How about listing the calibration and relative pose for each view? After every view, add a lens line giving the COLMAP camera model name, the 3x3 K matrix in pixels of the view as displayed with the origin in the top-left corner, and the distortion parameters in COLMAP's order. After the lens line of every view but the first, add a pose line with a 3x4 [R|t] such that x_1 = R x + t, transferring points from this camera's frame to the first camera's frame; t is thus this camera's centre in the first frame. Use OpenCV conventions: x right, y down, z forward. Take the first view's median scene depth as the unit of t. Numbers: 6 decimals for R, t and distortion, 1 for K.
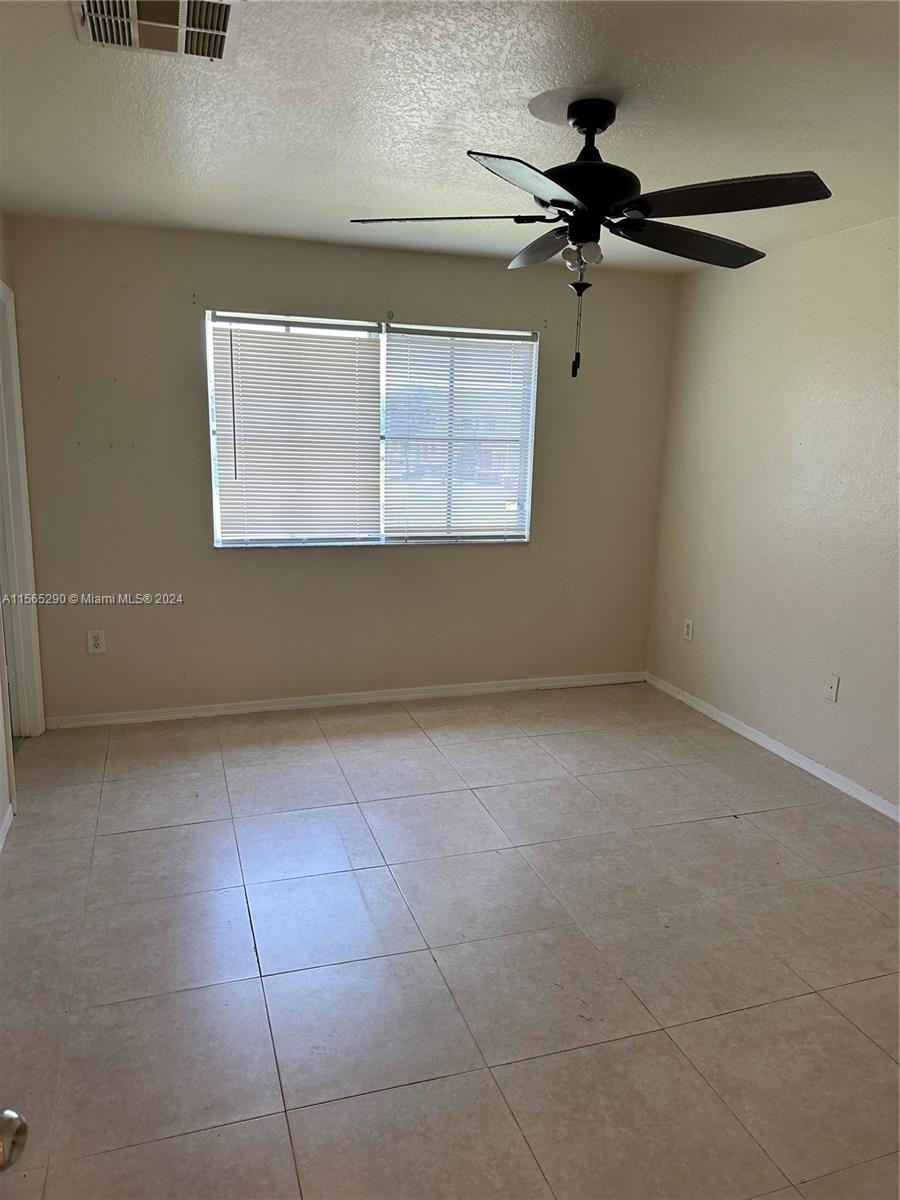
lens RADIAL K [[824.2, 0, 450.0], [0, 824.2, 600.0], [0, 0, 1]] dist [0.002687, -0.000956]
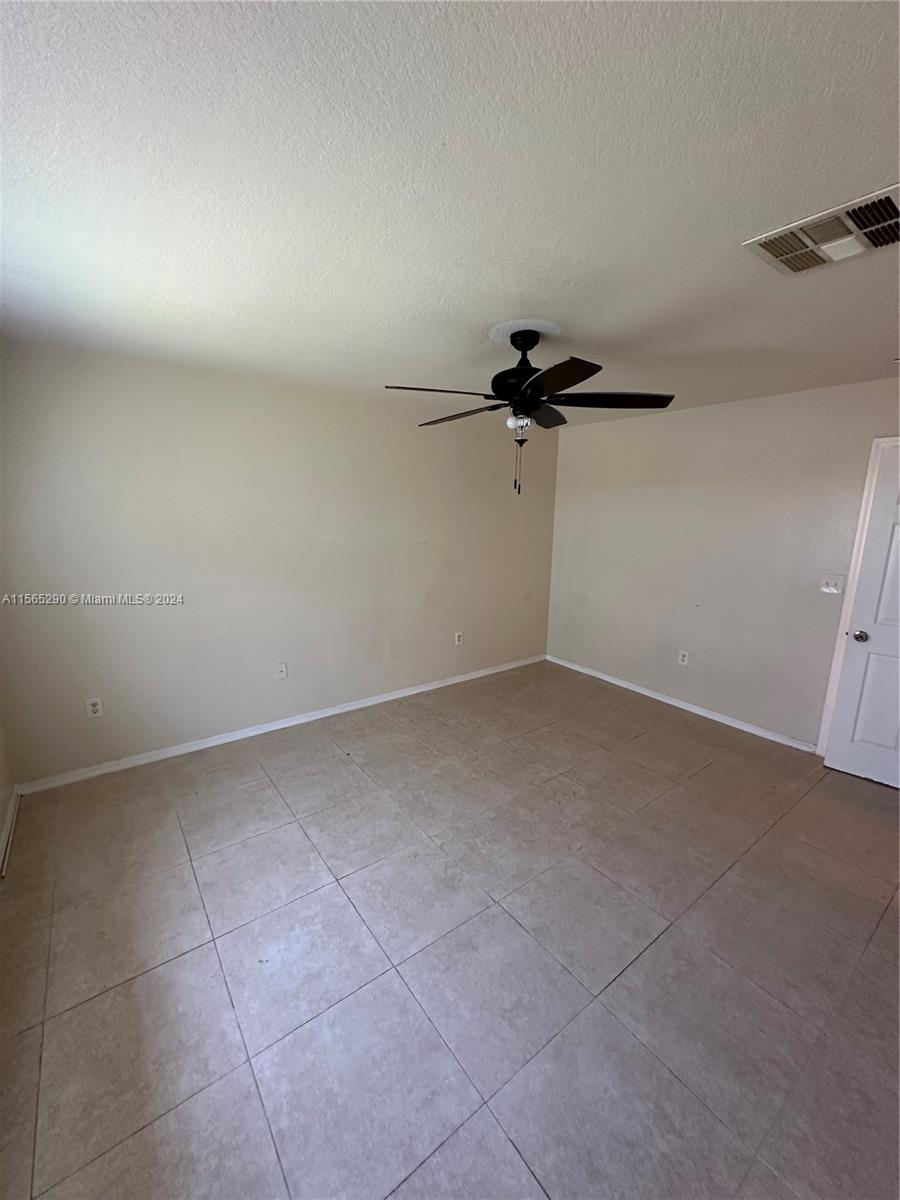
lens RADIAL K [[486.4, 0, 450.0], [0, 486.4, 600.0], [0, 0, 1]] dist [0.013828, 0.000255]
pose [[-0.308822, -0.225704, 0.923952, -0.485837], [0.177019, 0.940823, 0.288992, -0.240214], [-0.934502, 0.252804, -0.250592, 0.905411]]
